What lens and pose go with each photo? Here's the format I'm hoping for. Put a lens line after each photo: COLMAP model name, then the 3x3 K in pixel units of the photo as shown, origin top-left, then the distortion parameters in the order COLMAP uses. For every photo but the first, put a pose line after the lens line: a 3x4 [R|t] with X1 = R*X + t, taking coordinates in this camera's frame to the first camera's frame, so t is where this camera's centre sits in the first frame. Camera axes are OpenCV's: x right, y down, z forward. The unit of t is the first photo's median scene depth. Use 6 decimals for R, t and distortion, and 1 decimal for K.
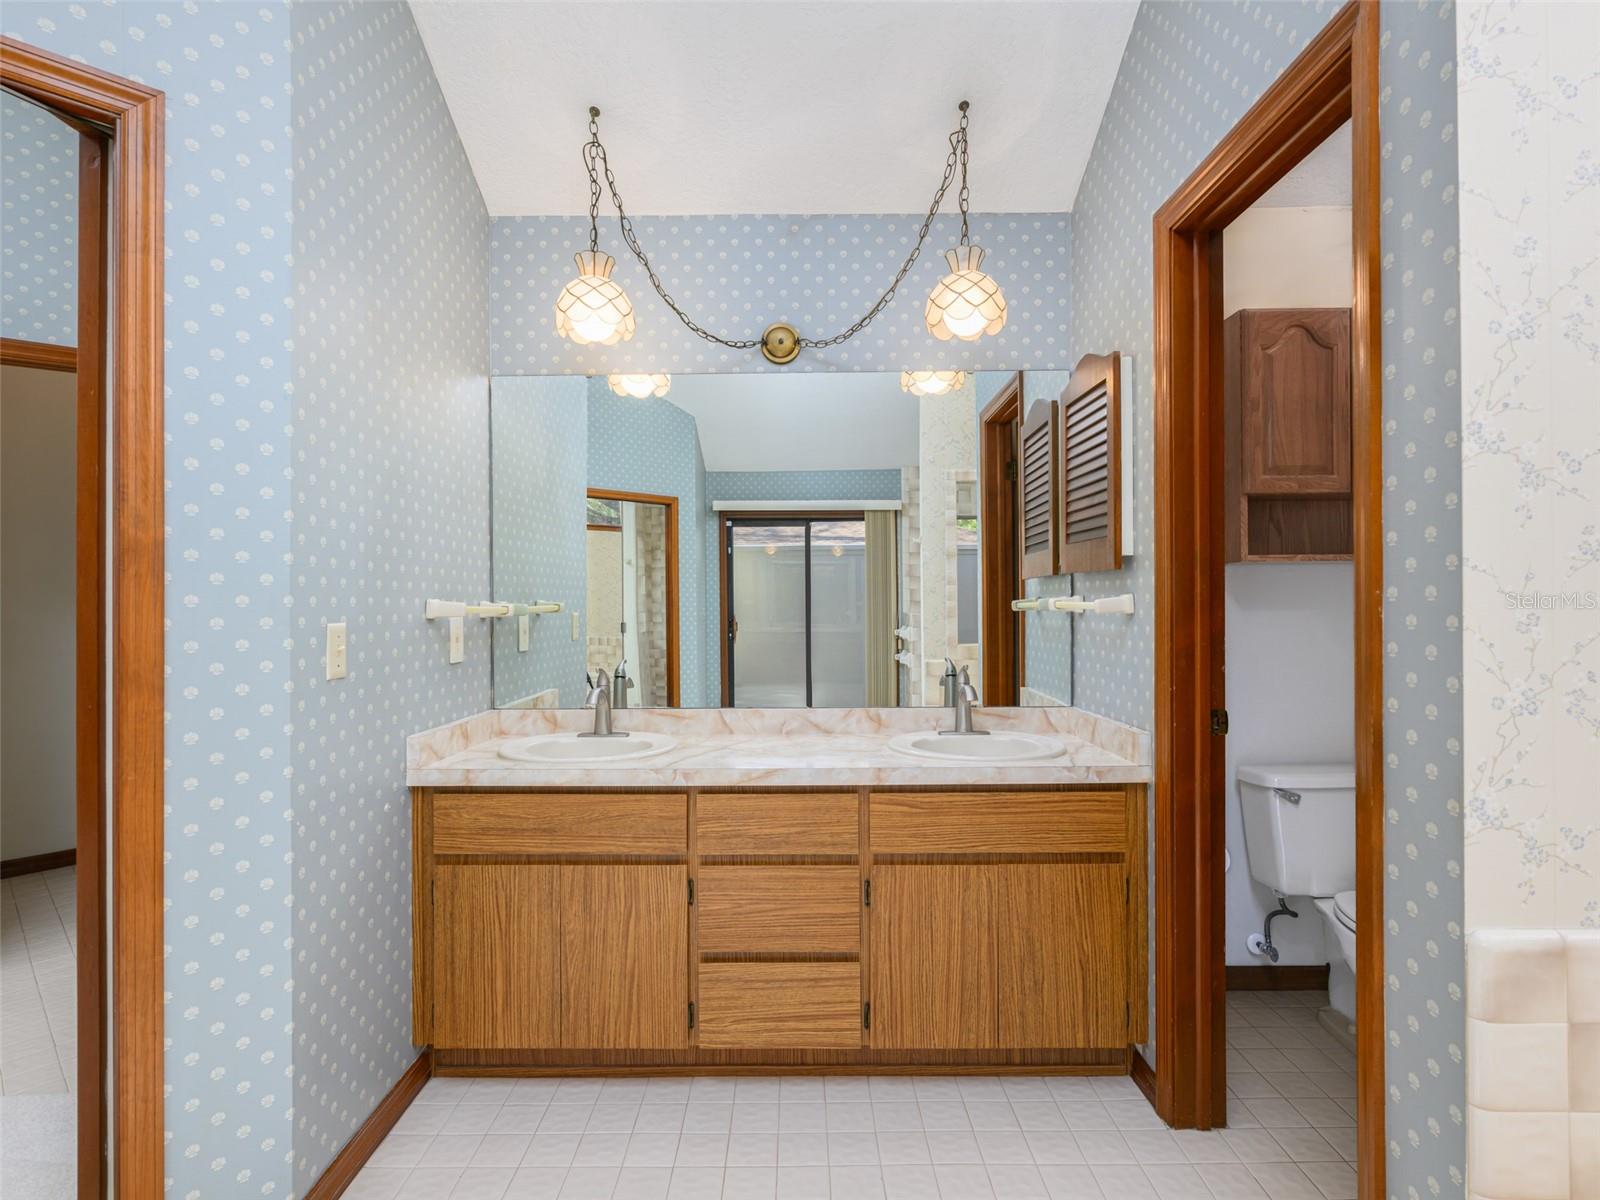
lens RADIAL K [[823.8, 0, 798.2], [0, 823.8, 608.4], [0, 0, 1]] dist [-0.005861, 0.000265]
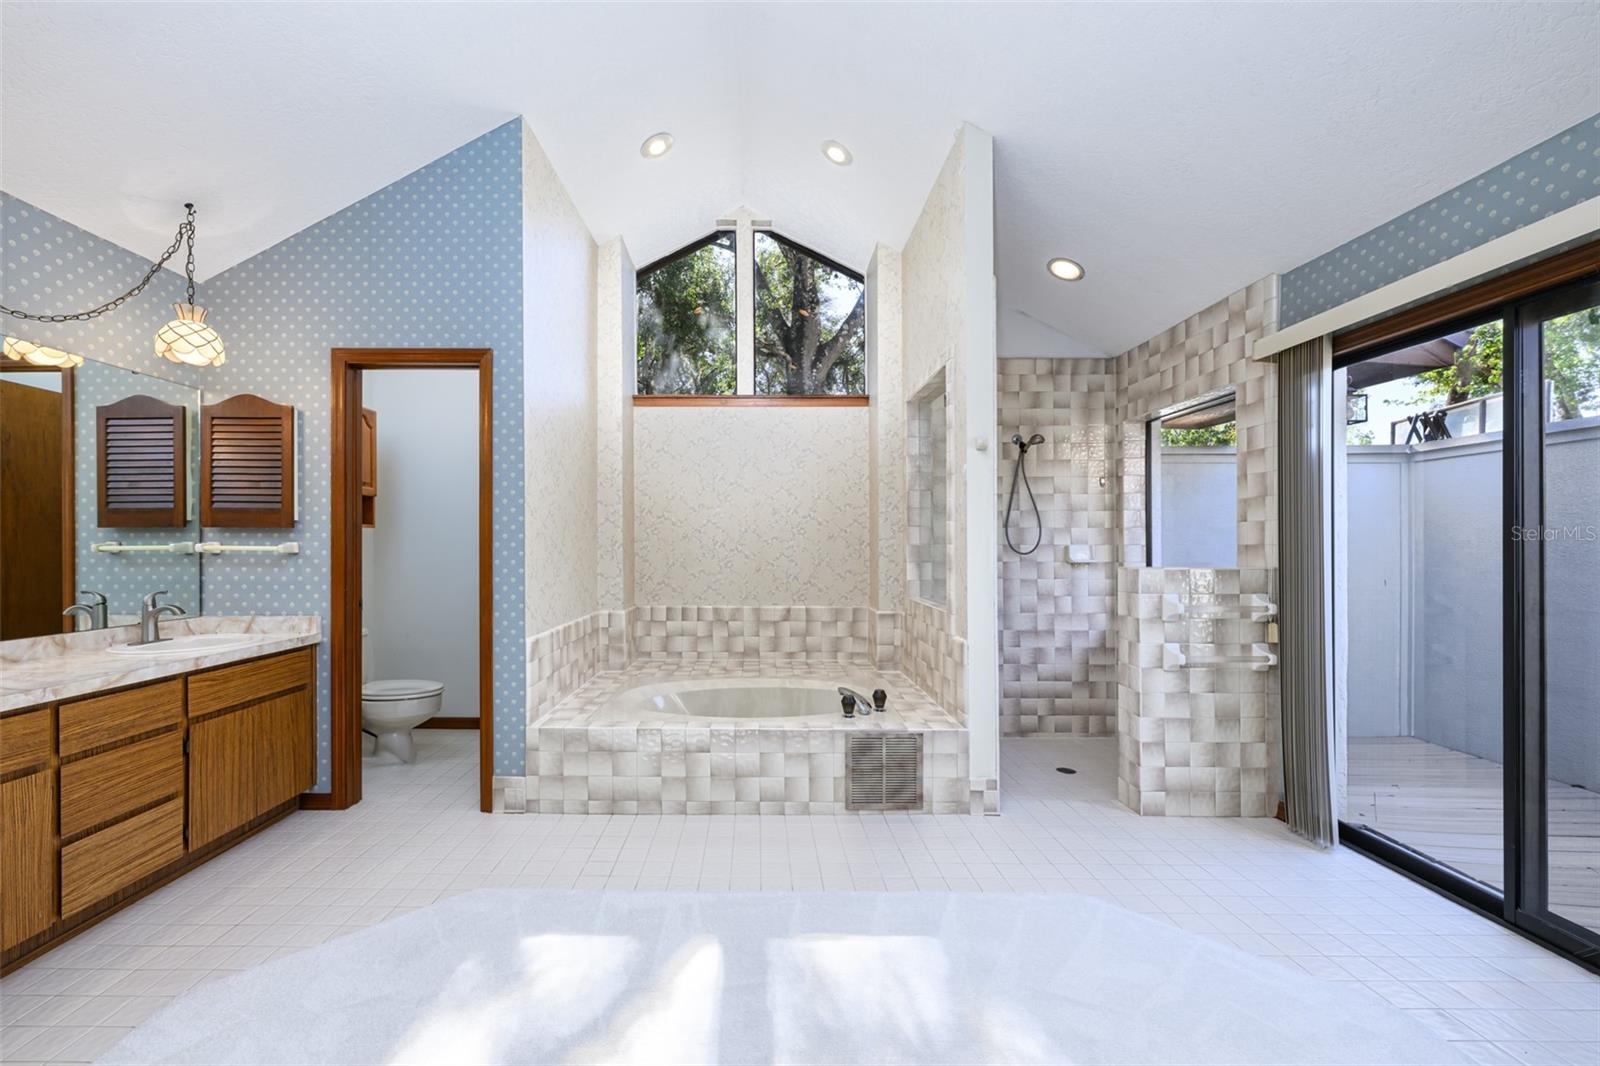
lens RADIAL K [[632.5, 0, 800.1], [0, 632.5, 544.9], [0, 0, 1]] dist [-0.004875, 0.001147]
pose [[-0.064412, 0.007770, 0.997893, -1.094495], [0.003672, 0.999965, -0.007549, 0.003787], [-0.997917, 0.003178, -0.064438, -0.006593]]
